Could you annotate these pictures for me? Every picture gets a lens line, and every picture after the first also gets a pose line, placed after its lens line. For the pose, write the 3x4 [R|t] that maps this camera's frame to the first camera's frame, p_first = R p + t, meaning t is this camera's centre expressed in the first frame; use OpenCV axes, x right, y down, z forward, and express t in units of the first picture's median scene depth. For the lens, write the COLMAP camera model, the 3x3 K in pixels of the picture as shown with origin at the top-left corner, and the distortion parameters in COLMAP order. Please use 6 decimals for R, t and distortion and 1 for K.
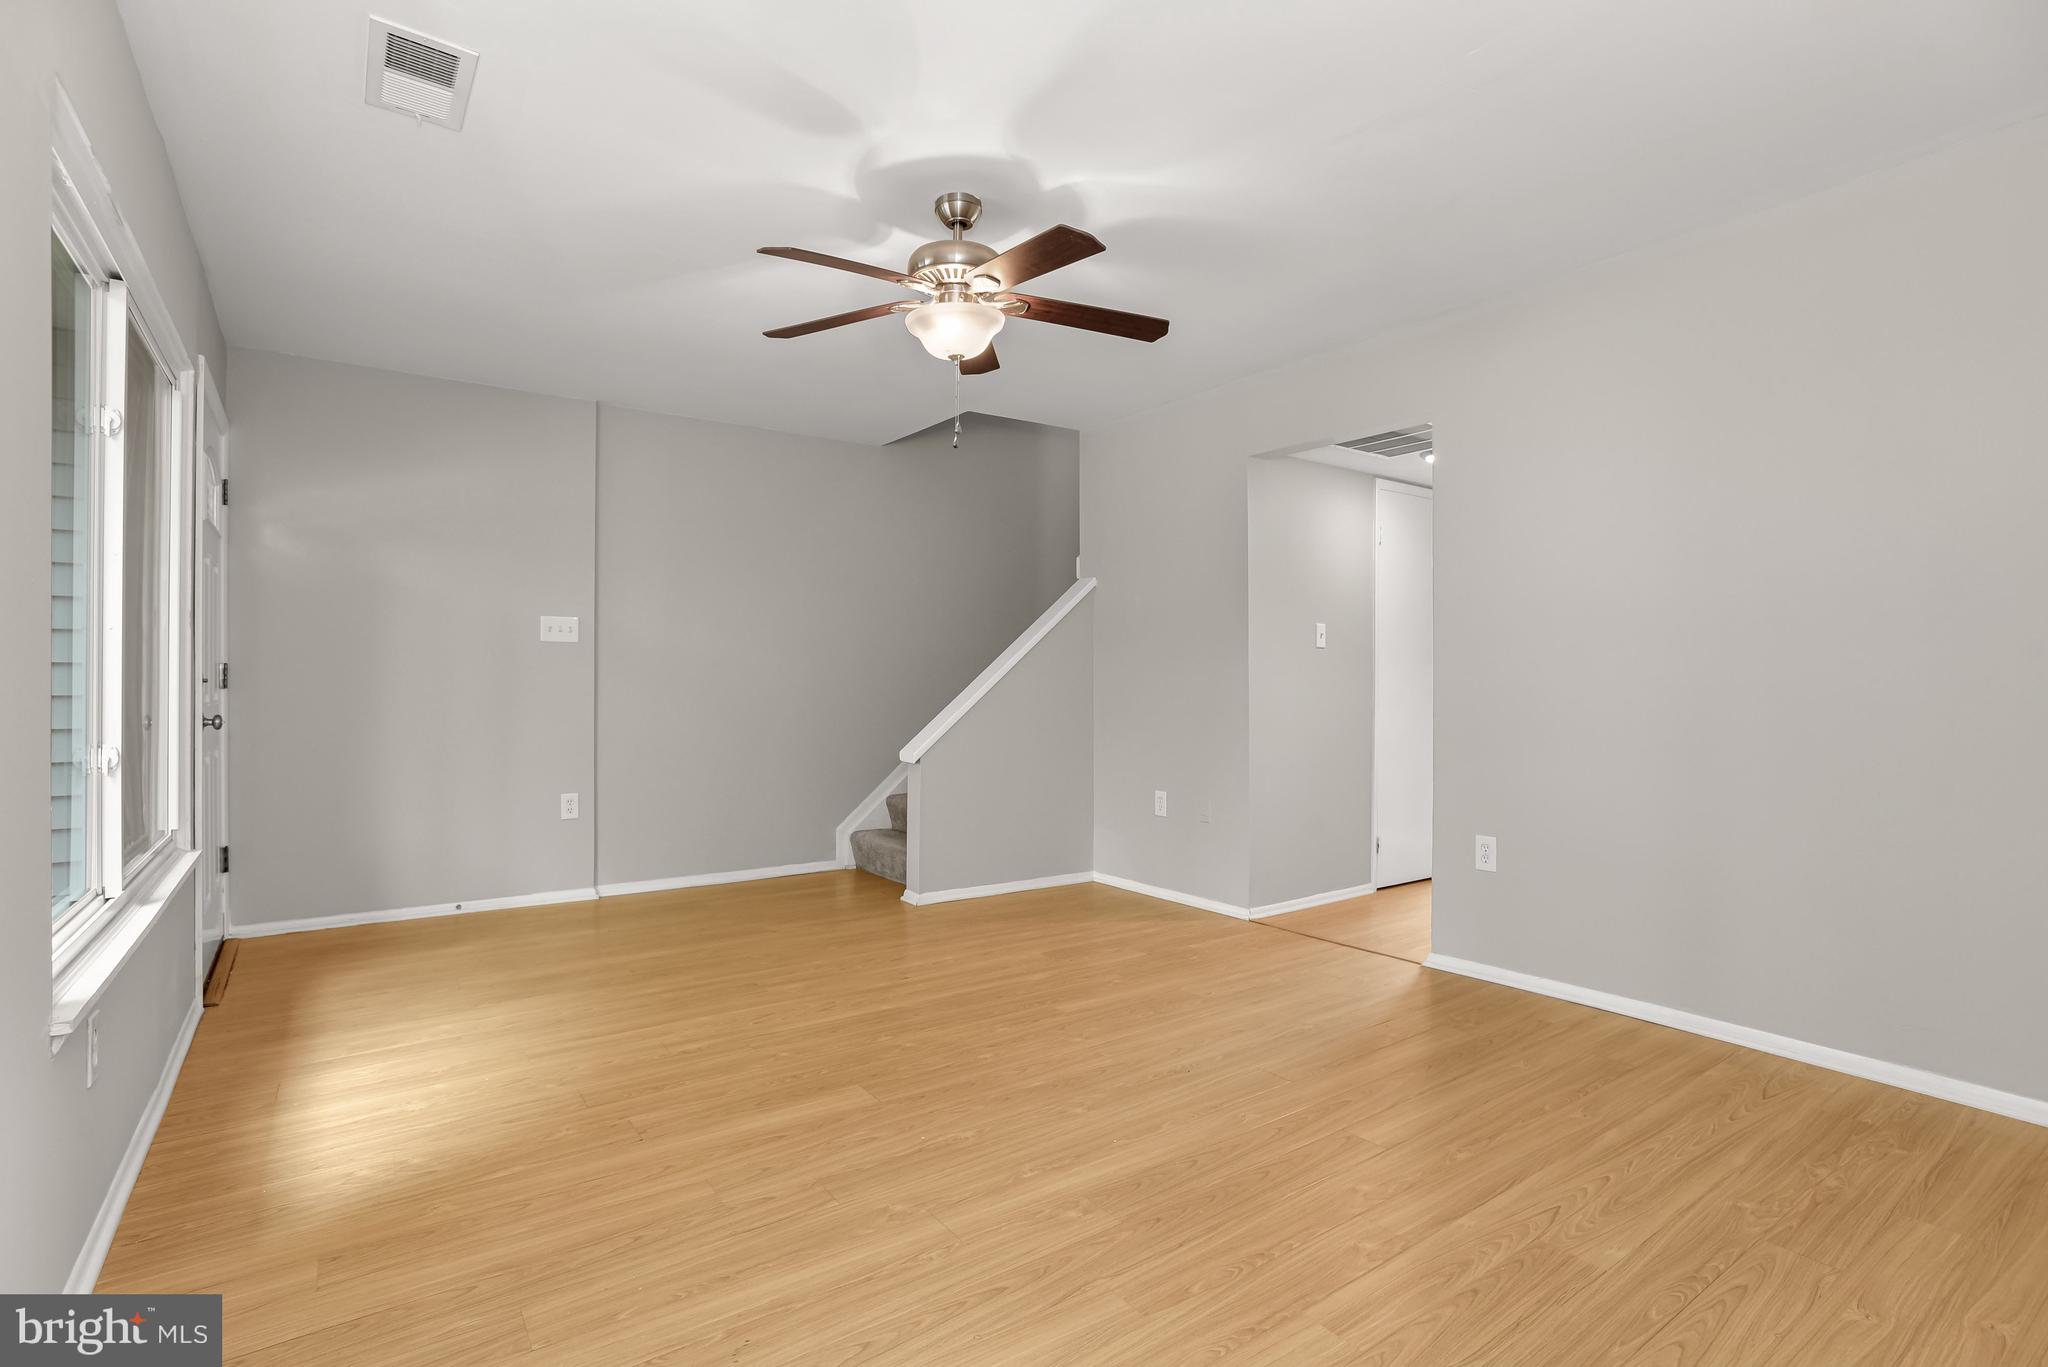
lens RADIAL K [[986.5, 0, 1010.3], [0, 986.5, 678.3], [0, 0, 1]] dist [-0.070107, 0.029516]
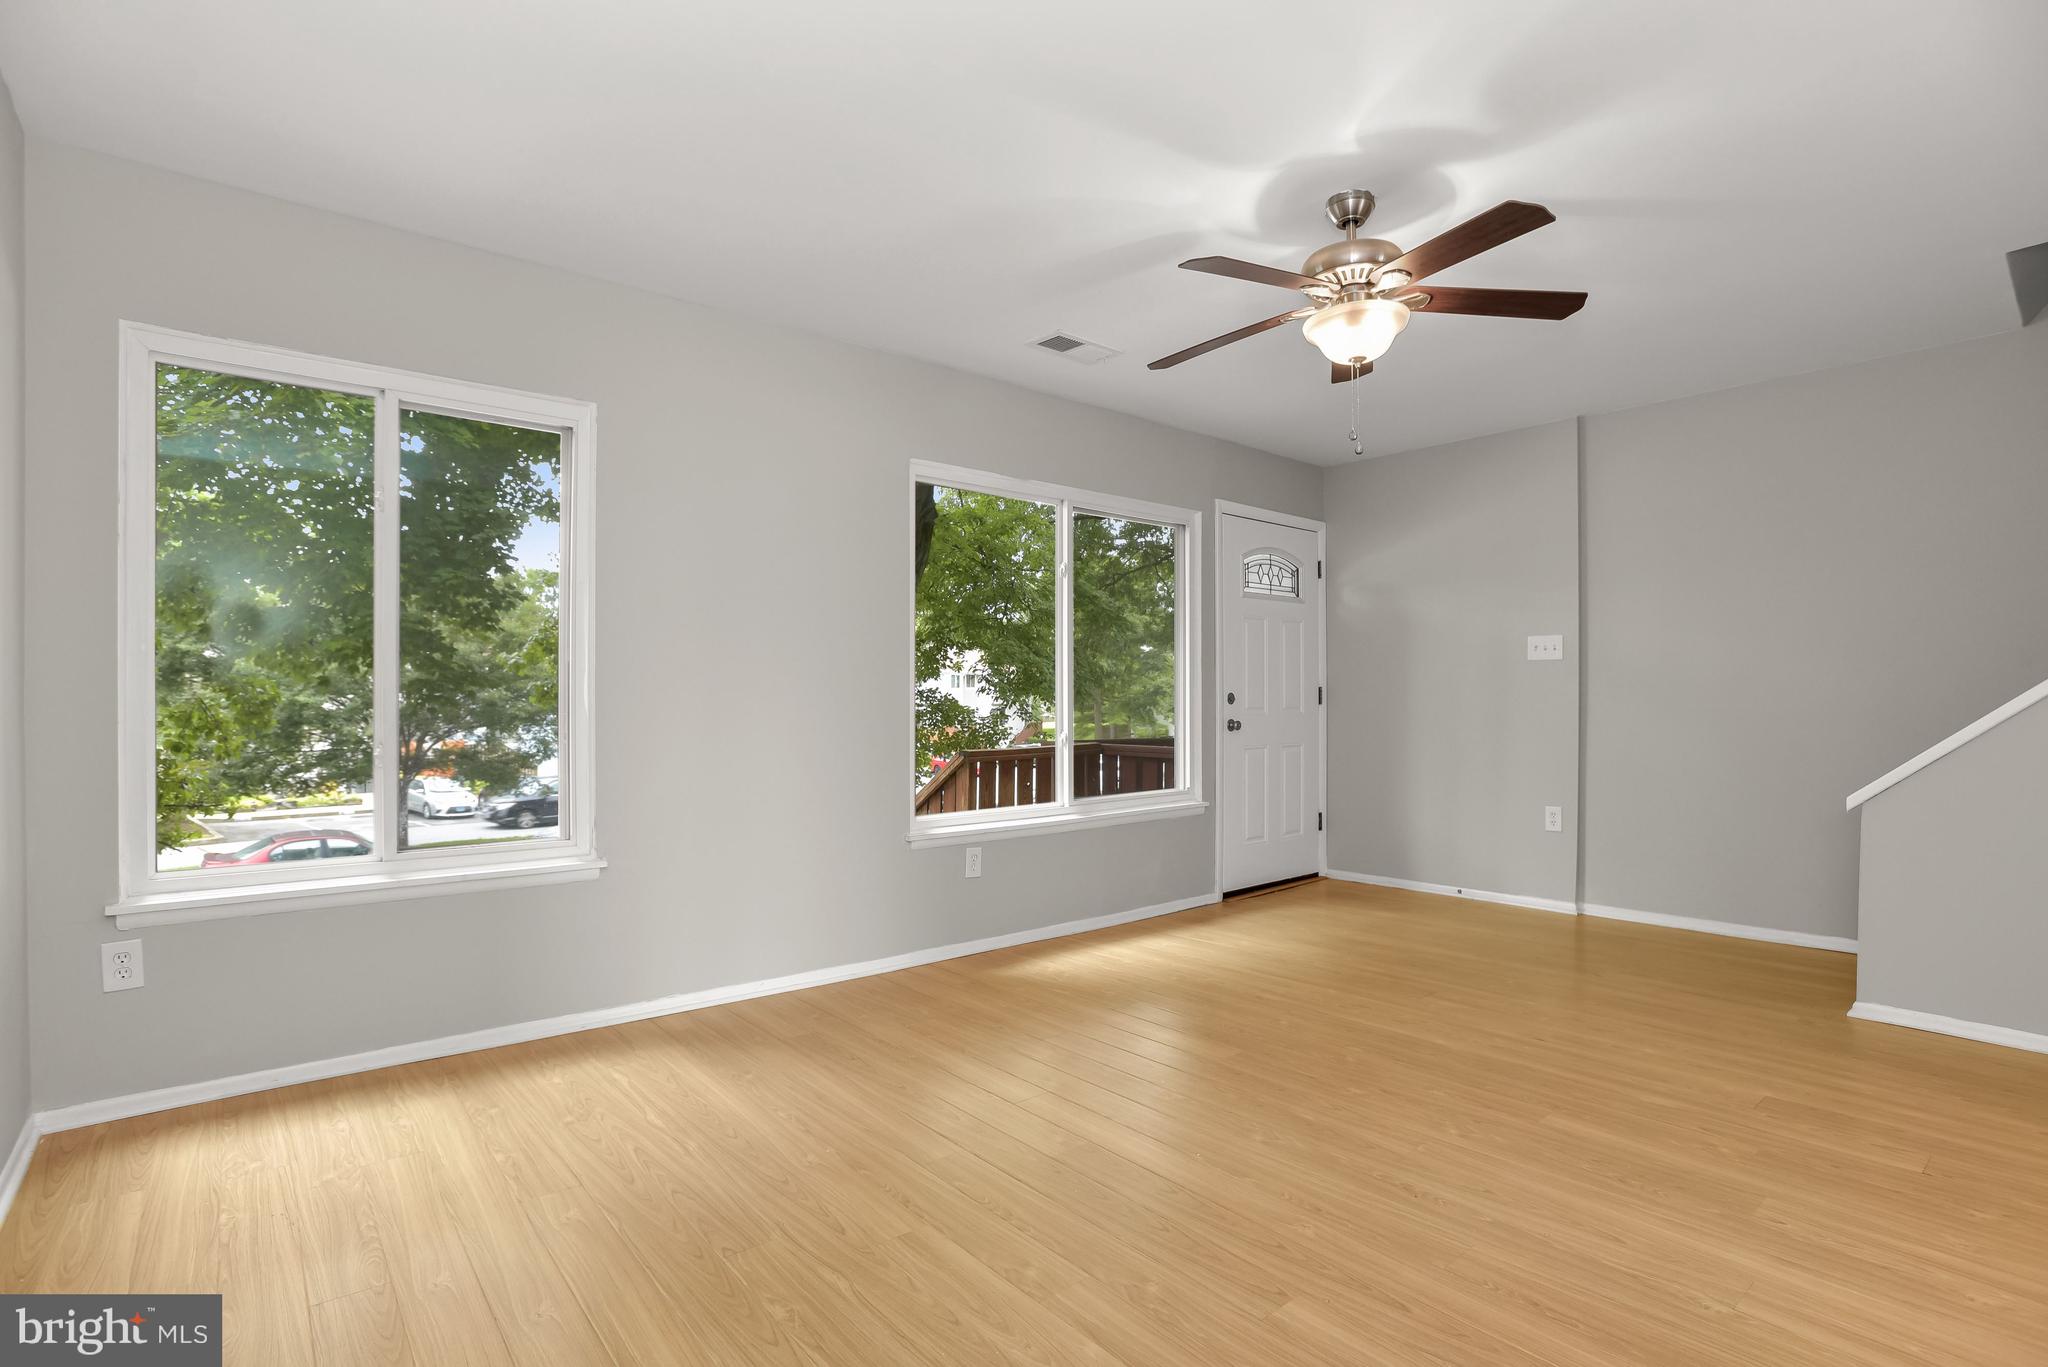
lens RADIAL K [[987.1, 0, 1016.6], [0, 987.1, 693.7], [0, 0, 1]] dist [-0.064604, 0.019183]
pose [[0.074769, -0.007288, -0.997174, 0.799009], [0.007499, 0.999949, -0.006746, 0.002360], [0.997173, -0.006973, 0.074819, 0.535222]]
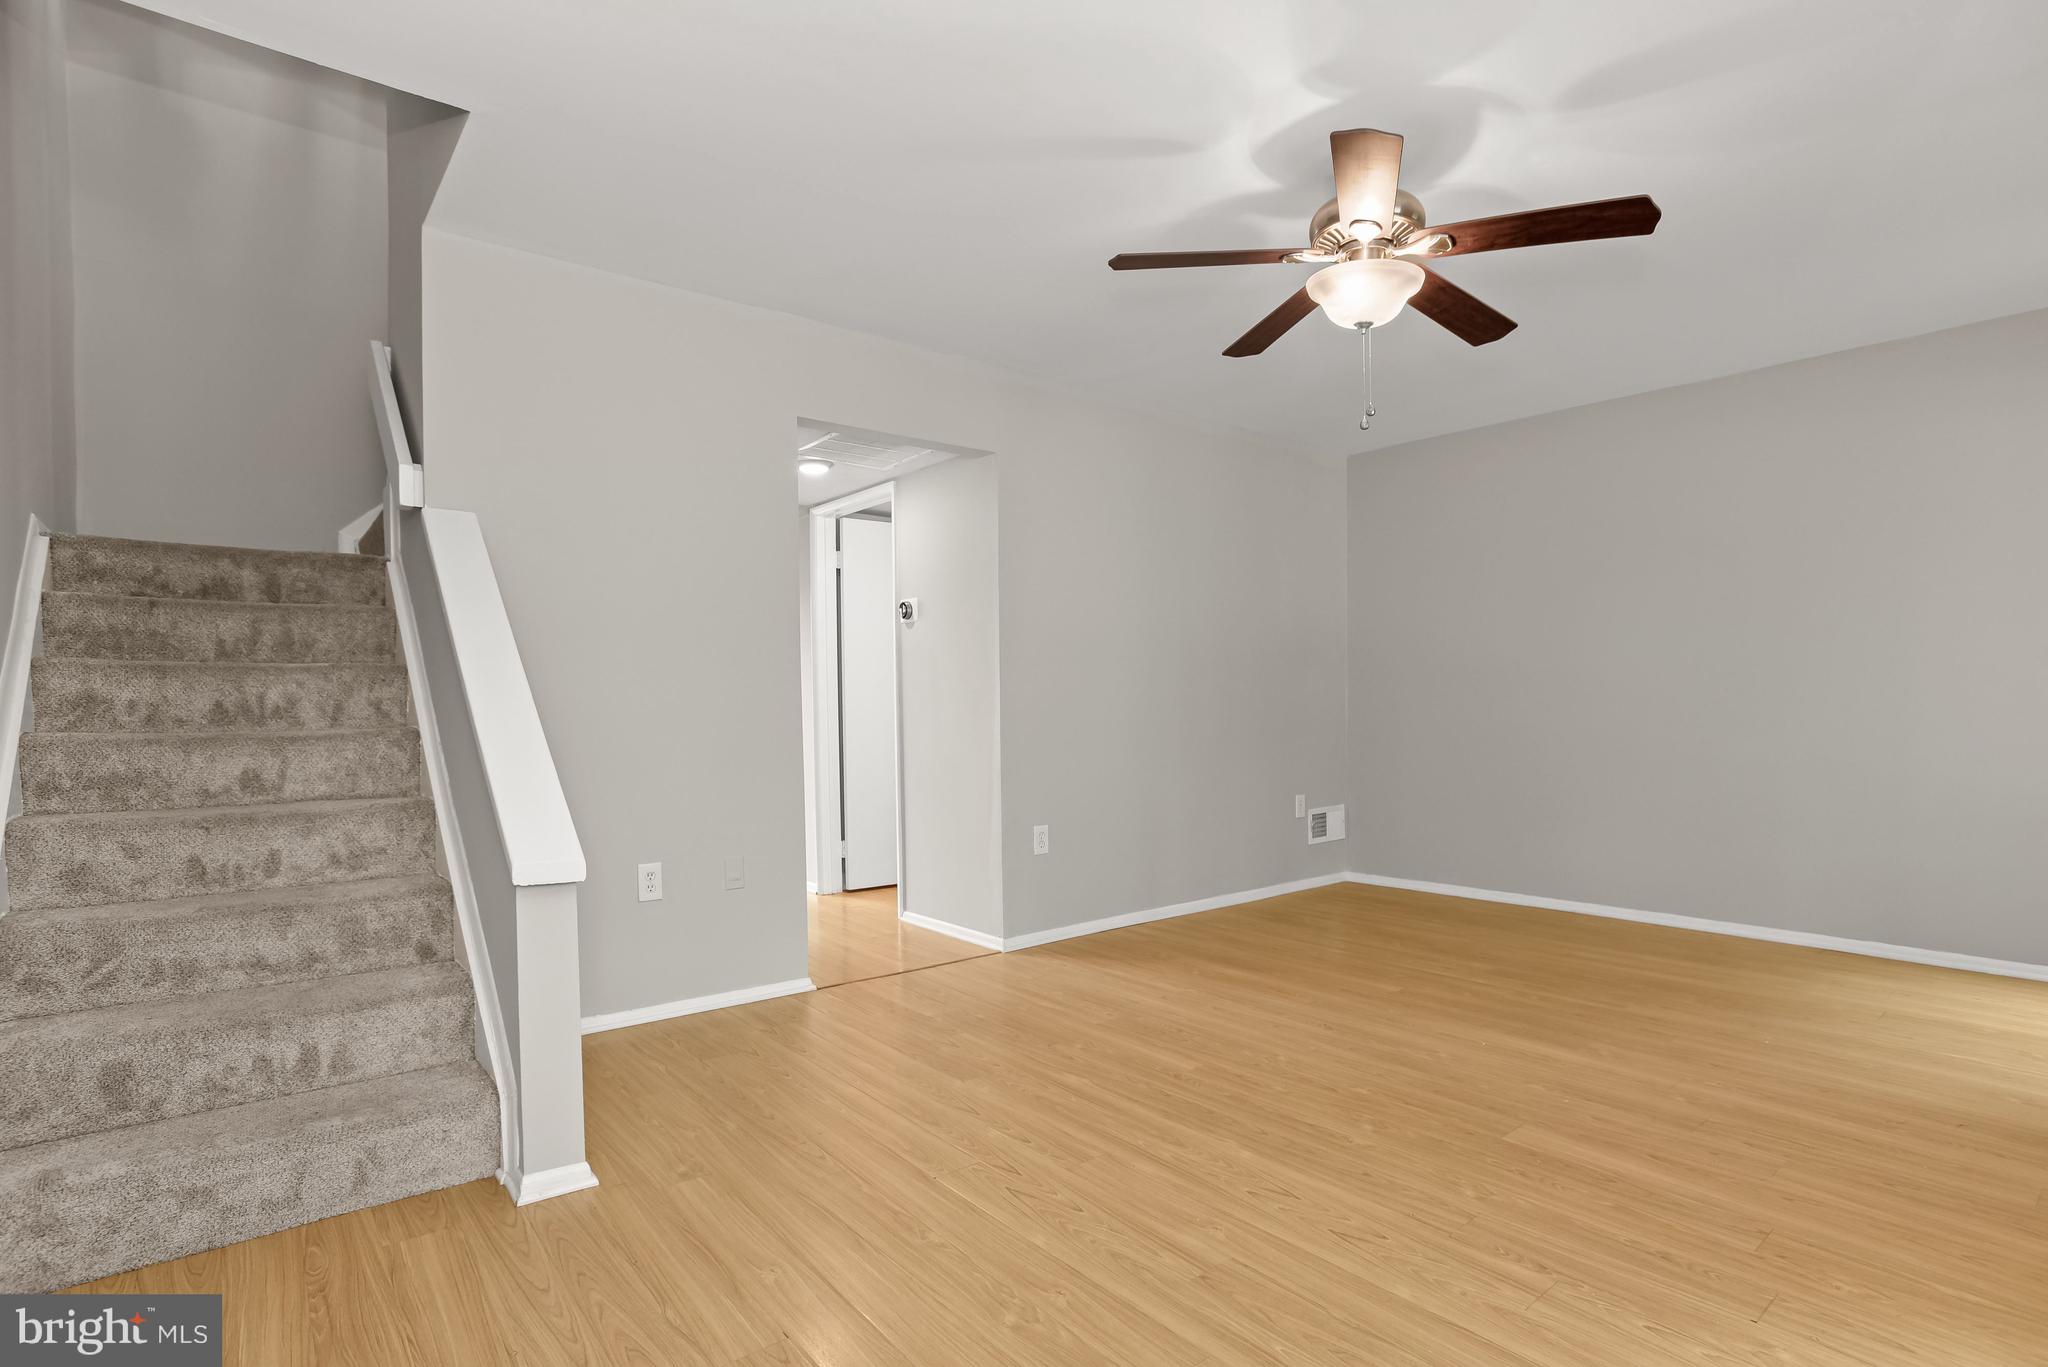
lens RADIAL K [[1008.6, 0, 1047.8], [0, 1008.6, 727.5], [0, 0, 1]] dist [-0.064950, 0.020274]
pose [[-0.087490, -0.029752, 0.995721, -0.837119], [0.002018, 0.999547, 0.030044, 0.007527], [-0.996163, 0.004637, -0.087391, 1.231806]]
